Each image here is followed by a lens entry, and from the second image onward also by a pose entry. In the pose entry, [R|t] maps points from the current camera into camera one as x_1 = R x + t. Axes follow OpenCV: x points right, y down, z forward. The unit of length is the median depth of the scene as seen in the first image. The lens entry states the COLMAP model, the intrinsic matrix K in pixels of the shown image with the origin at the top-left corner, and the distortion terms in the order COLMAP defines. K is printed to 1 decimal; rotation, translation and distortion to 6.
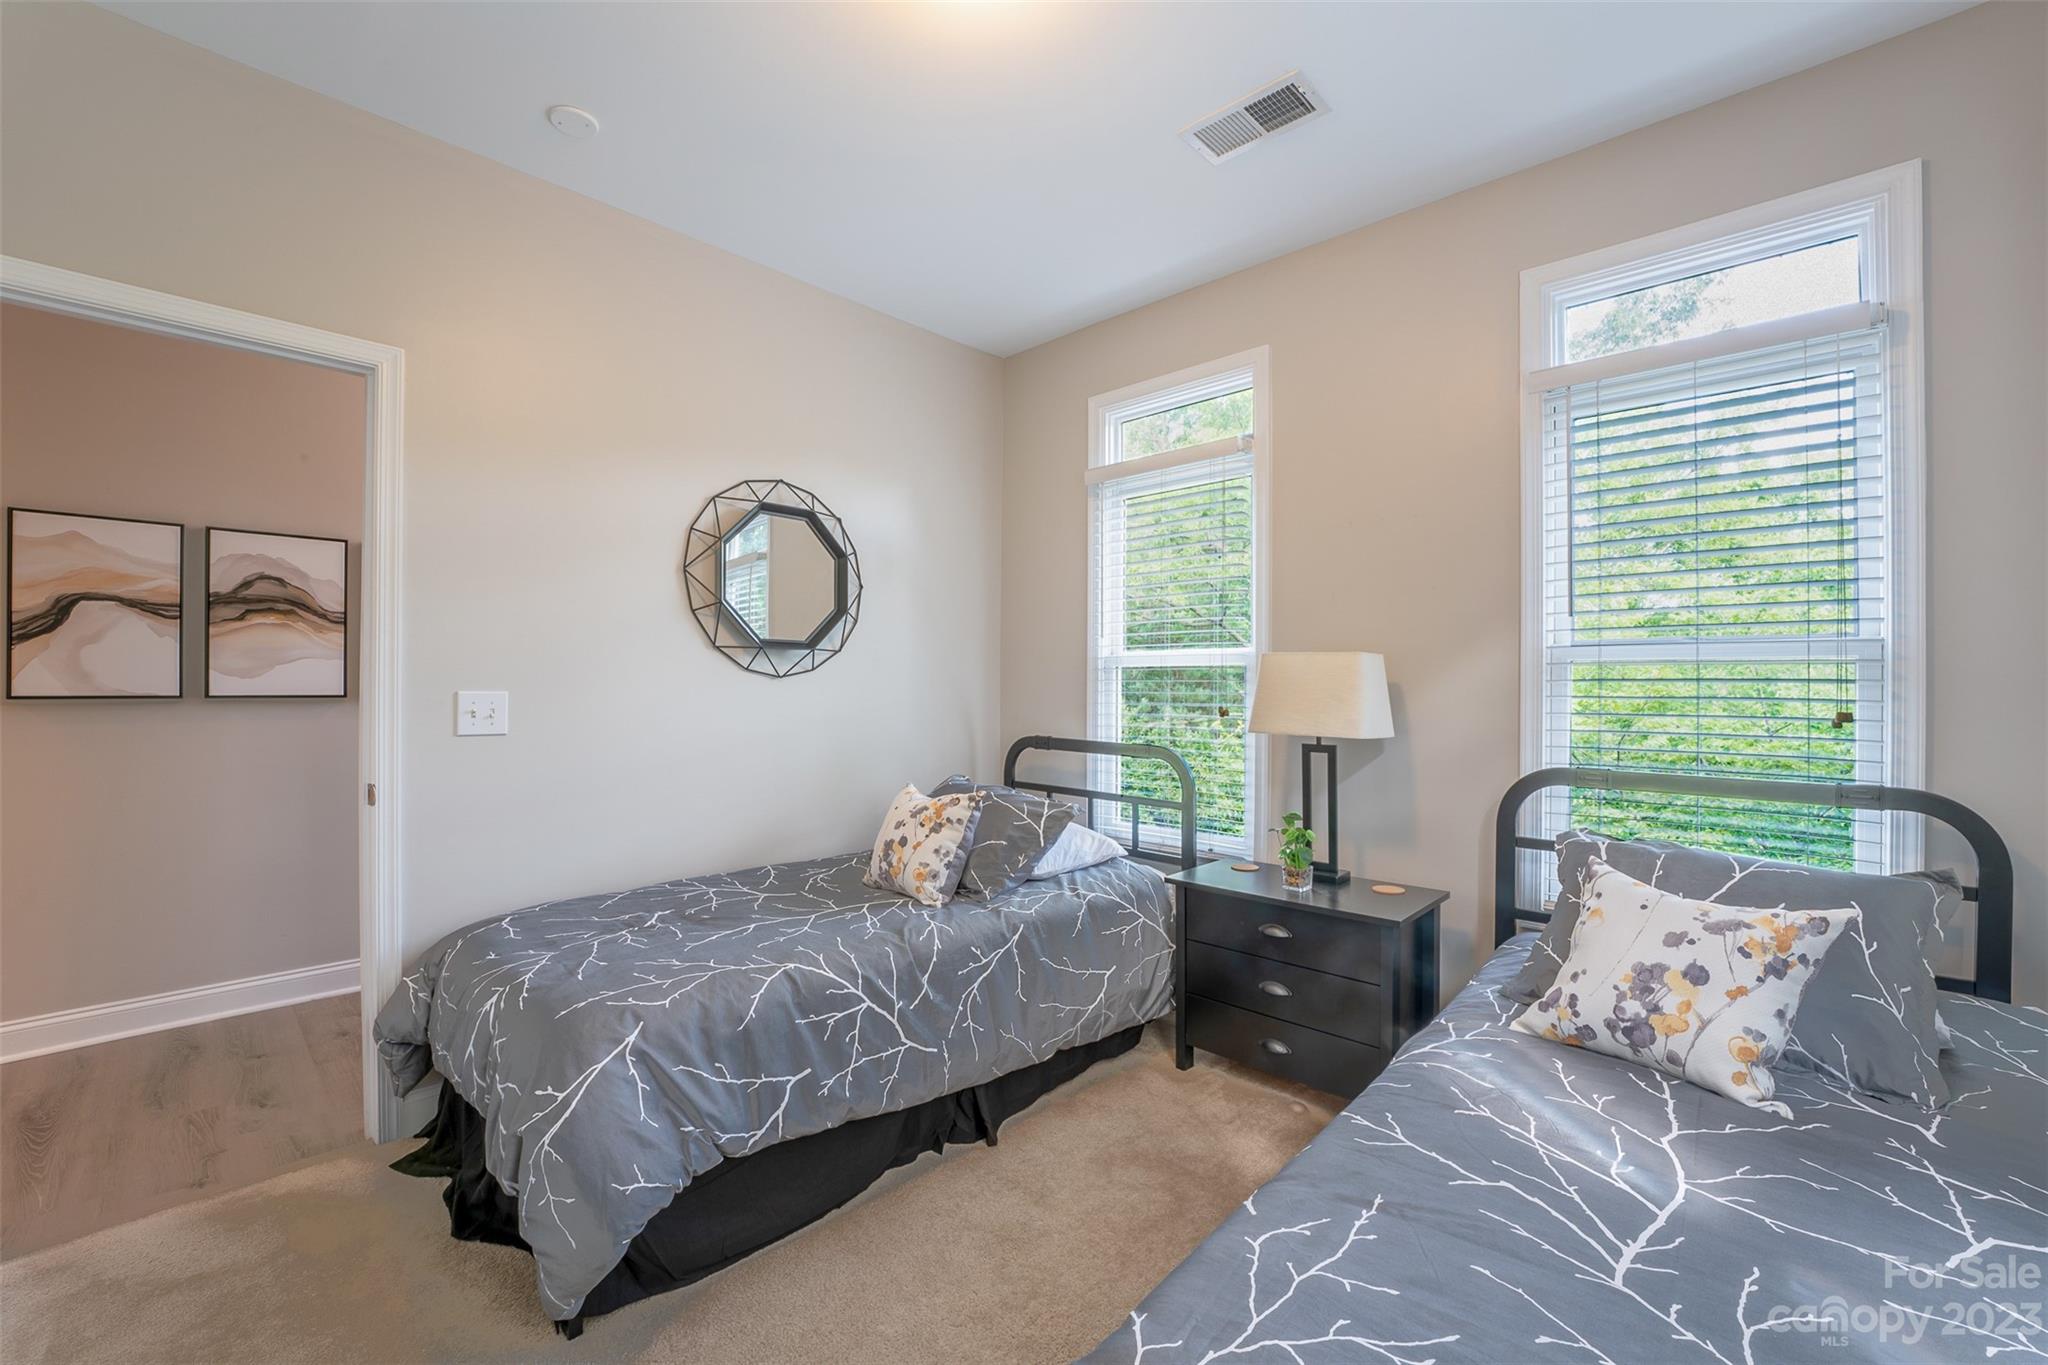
lens RADIAL K [[828.2, 0, 1024.0], [0, 828.2, 682.5], [0, 0, 1]] dist [-0.033094, 0.000010]
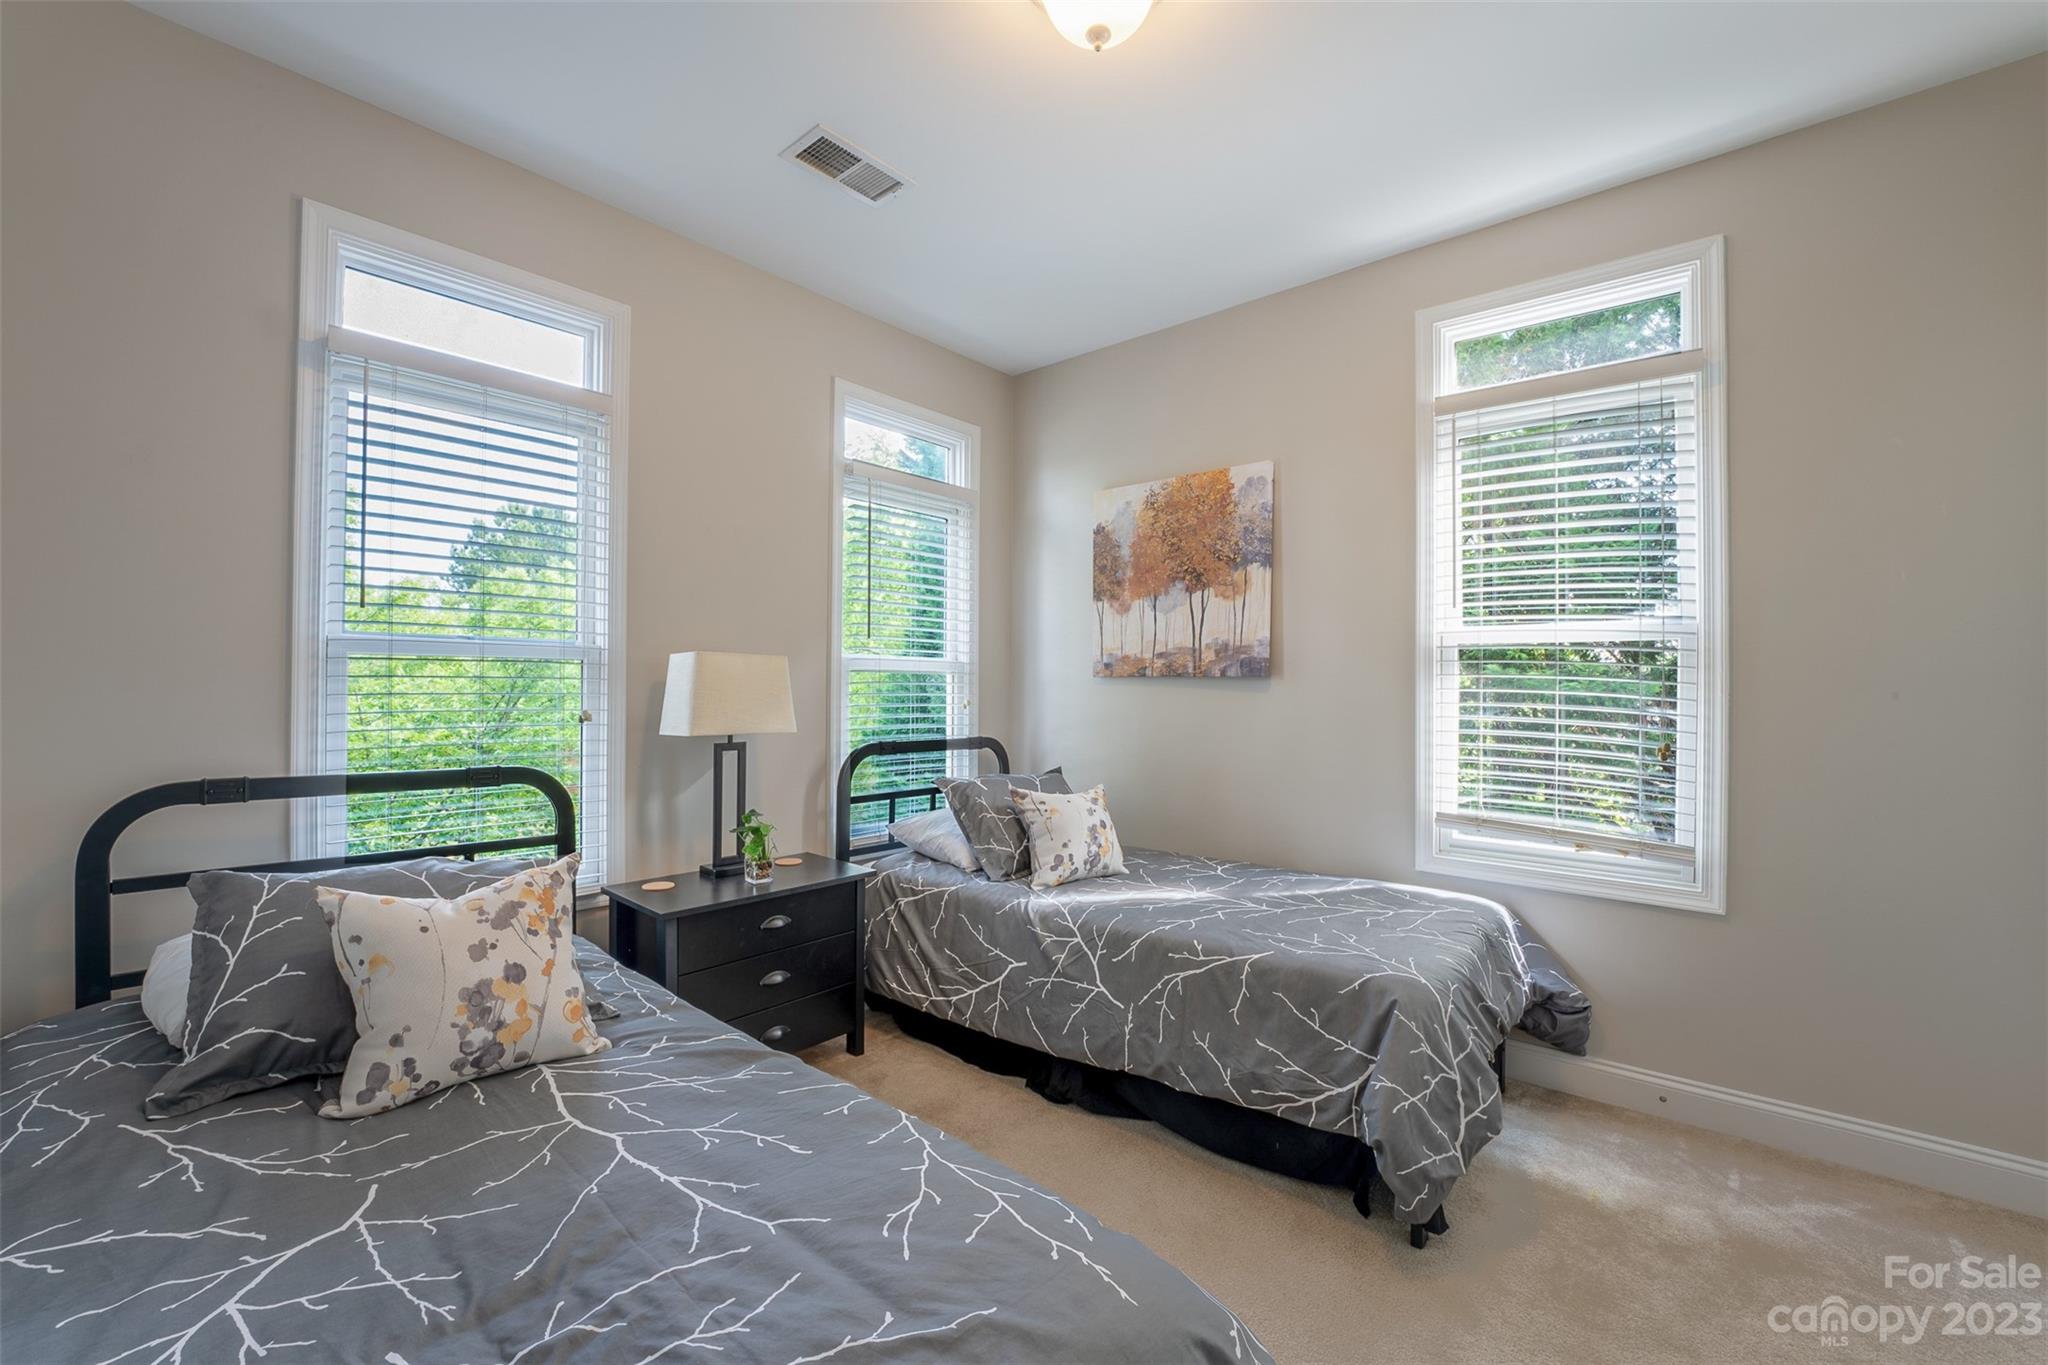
lens RADIAL K [[828.2, 0, 1024.0], [0, 828.2, 682.5], [0, 0, 1]] dist [-0.033094, 0.000010]
pose [[-0.047263, 0.002639, 0.998879, -0.743770], [-0.010678, 0.999938, -0.003147, -0.001048], [-0.998825, -0.010814, -0.047232, 0.736401]]
